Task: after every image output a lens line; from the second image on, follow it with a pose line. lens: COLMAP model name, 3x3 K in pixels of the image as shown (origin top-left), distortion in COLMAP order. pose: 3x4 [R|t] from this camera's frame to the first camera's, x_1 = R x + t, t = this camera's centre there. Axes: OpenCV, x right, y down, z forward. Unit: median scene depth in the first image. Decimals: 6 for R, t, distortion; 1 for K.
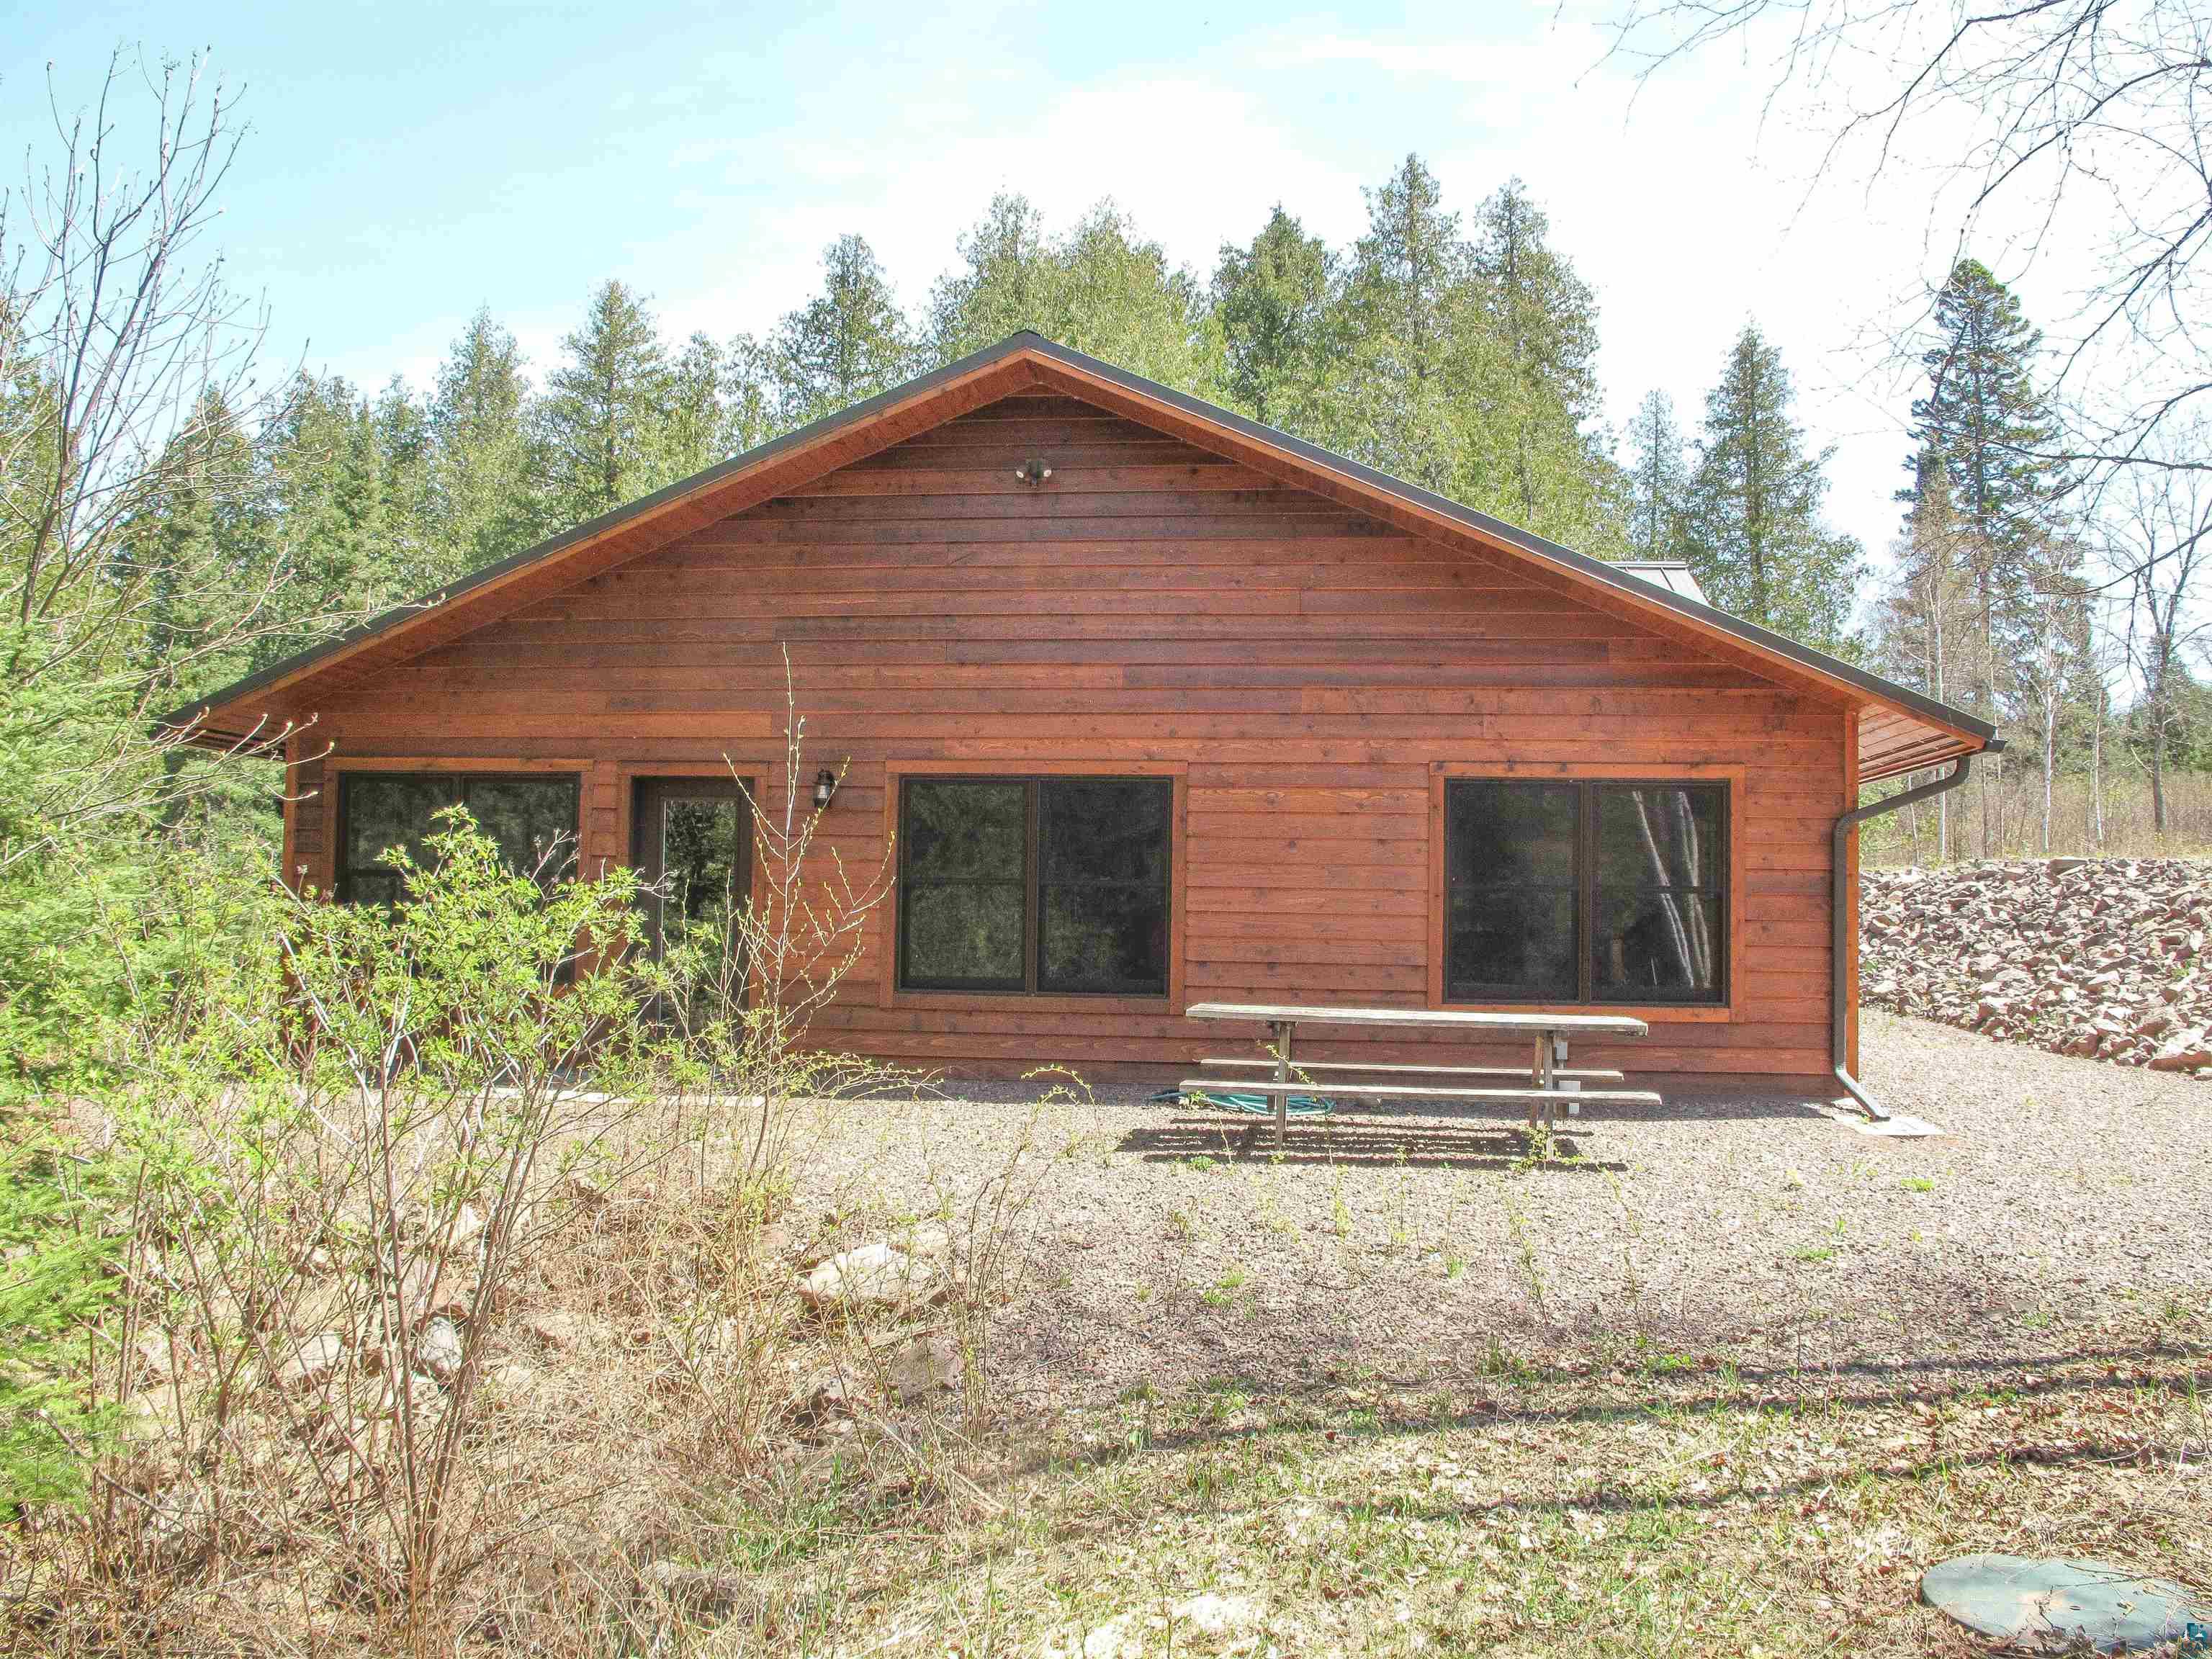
lens RADIAL K [[1866.1, 0, 1105.0], [0, 1866.1, 822.6], [0, 0, 1]] dist [-0.125117, 0.076985]
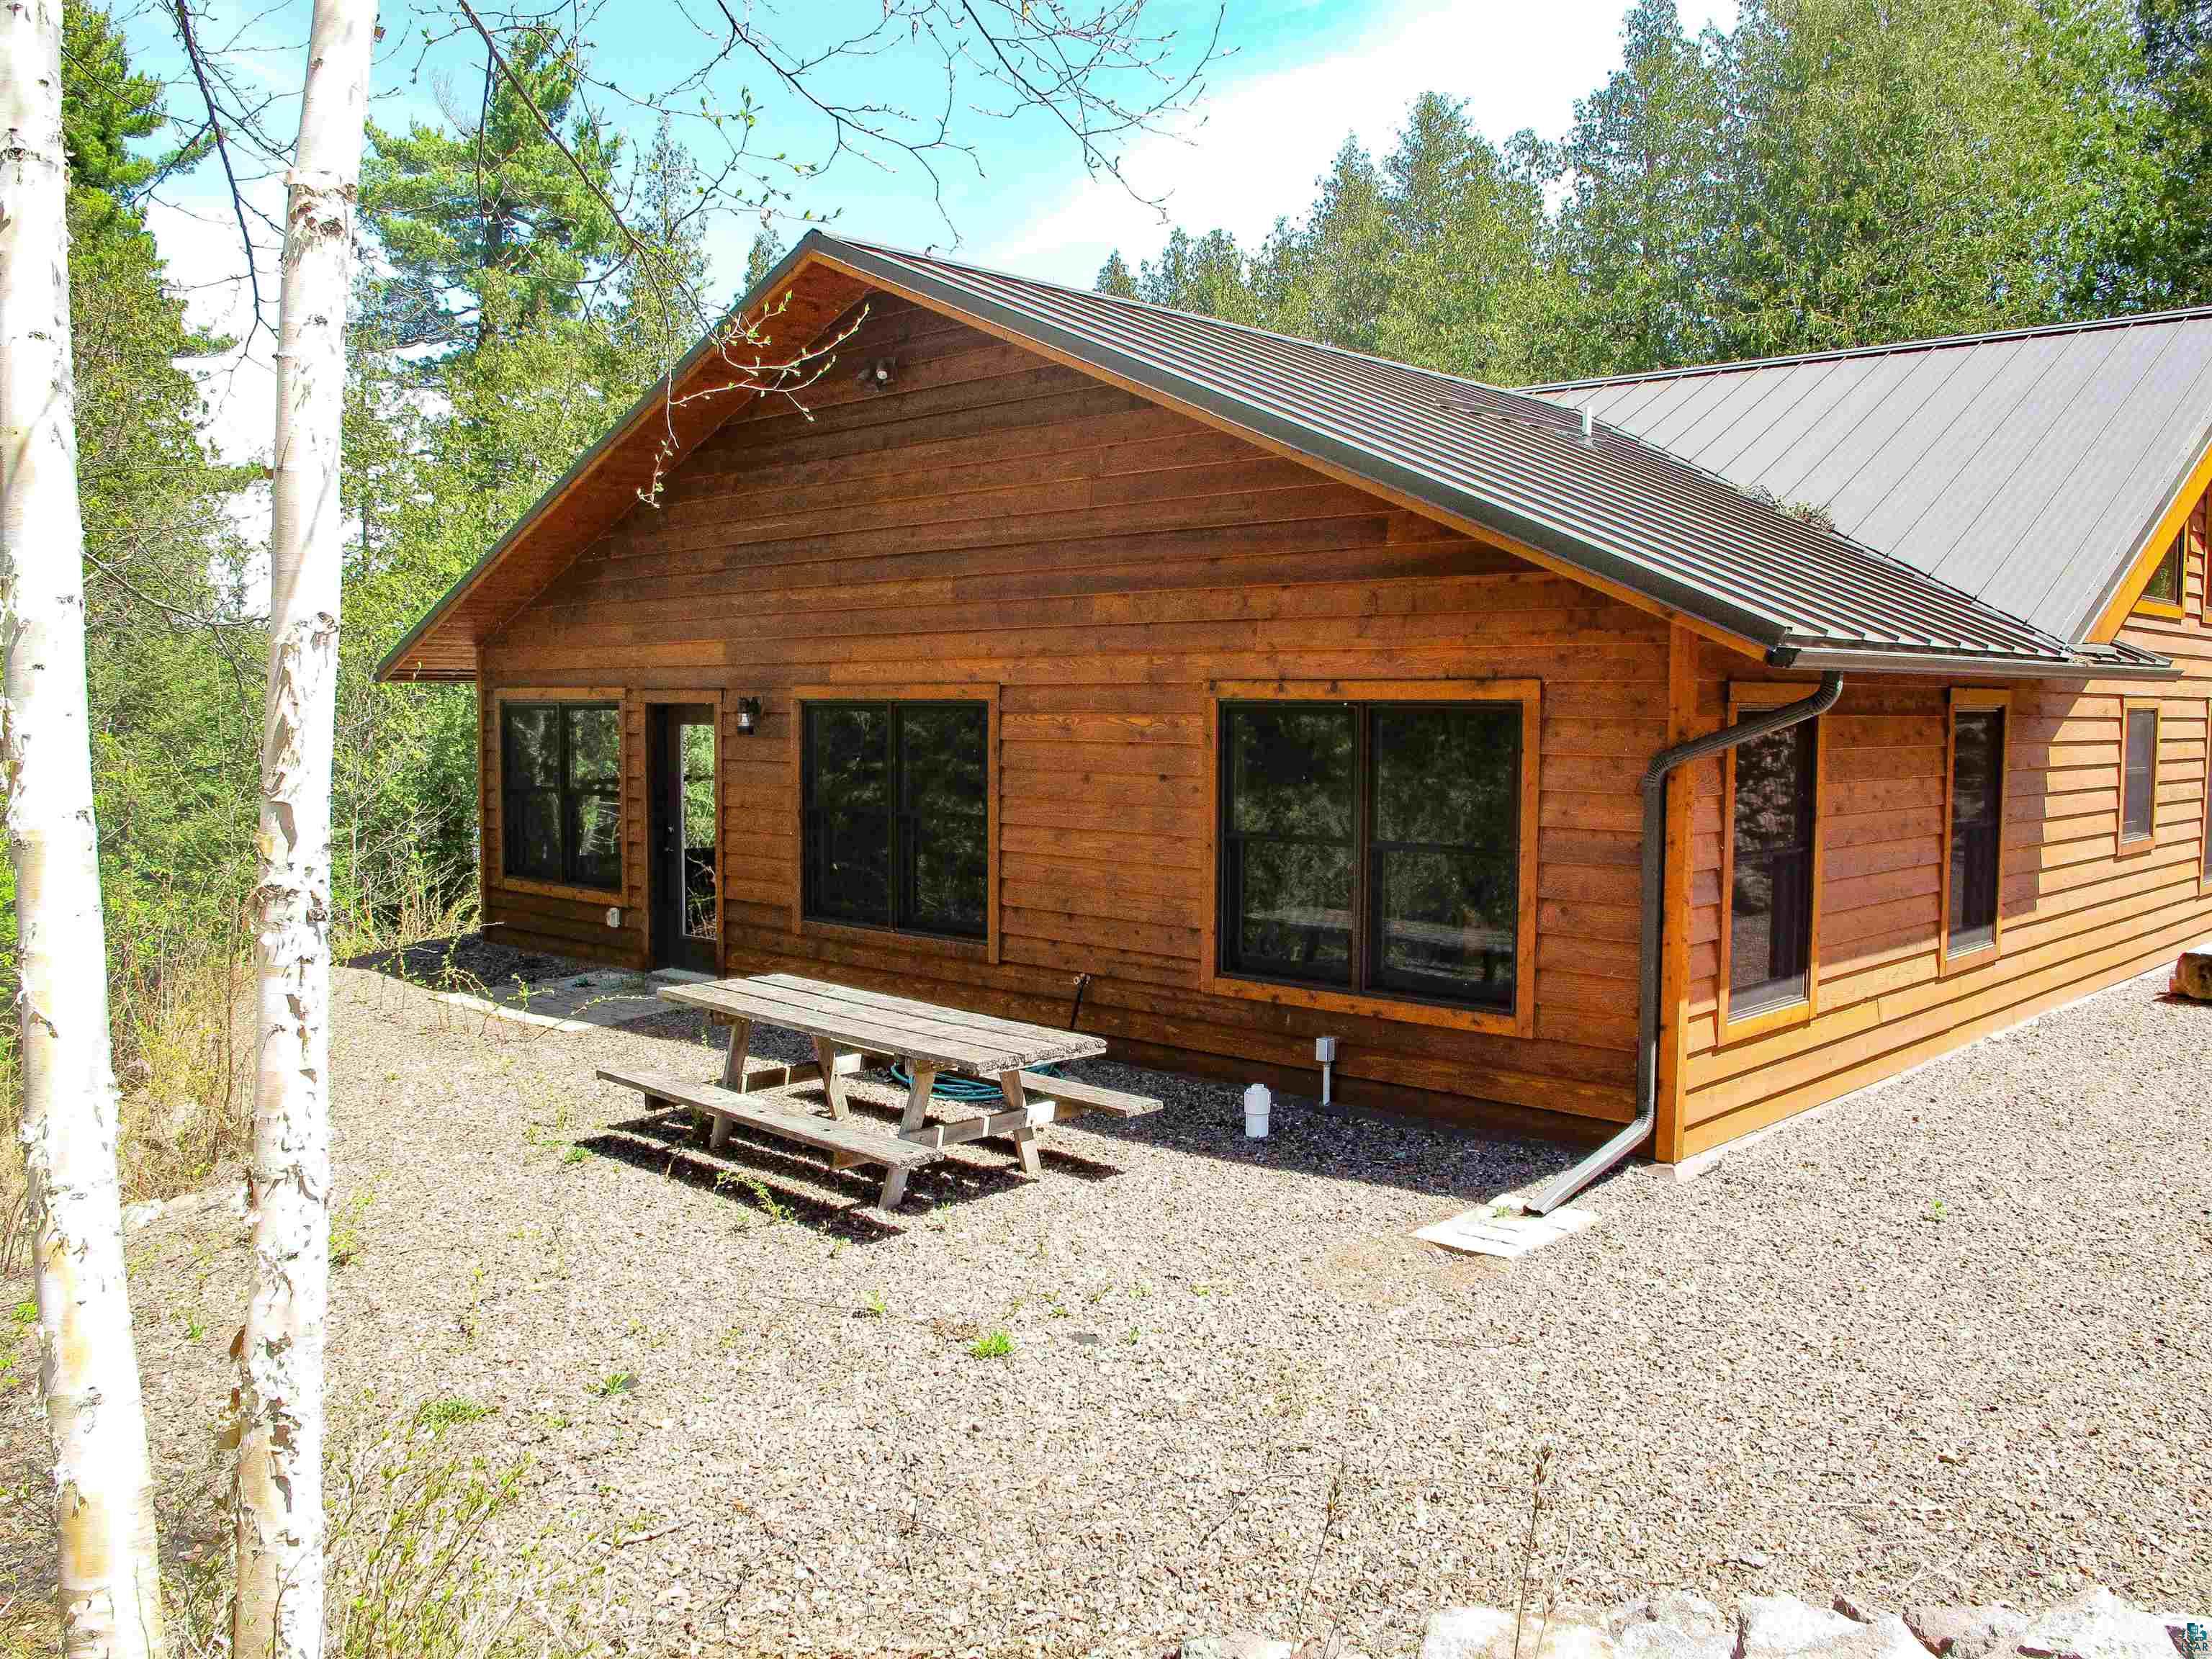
lens RADIAL K [[1866.1, 0, 1106.0], [0, 1866.1, 836.3], [0, 0, 1]] dist [-0.125117, 0.076985]
pose [[0.791809, 0.030750, -0.609994, 0.632652], [0.043506, 0.993355, 0.106549, -0.053307], [0.609217, -0.110905, 0.785210, 0.323494]]
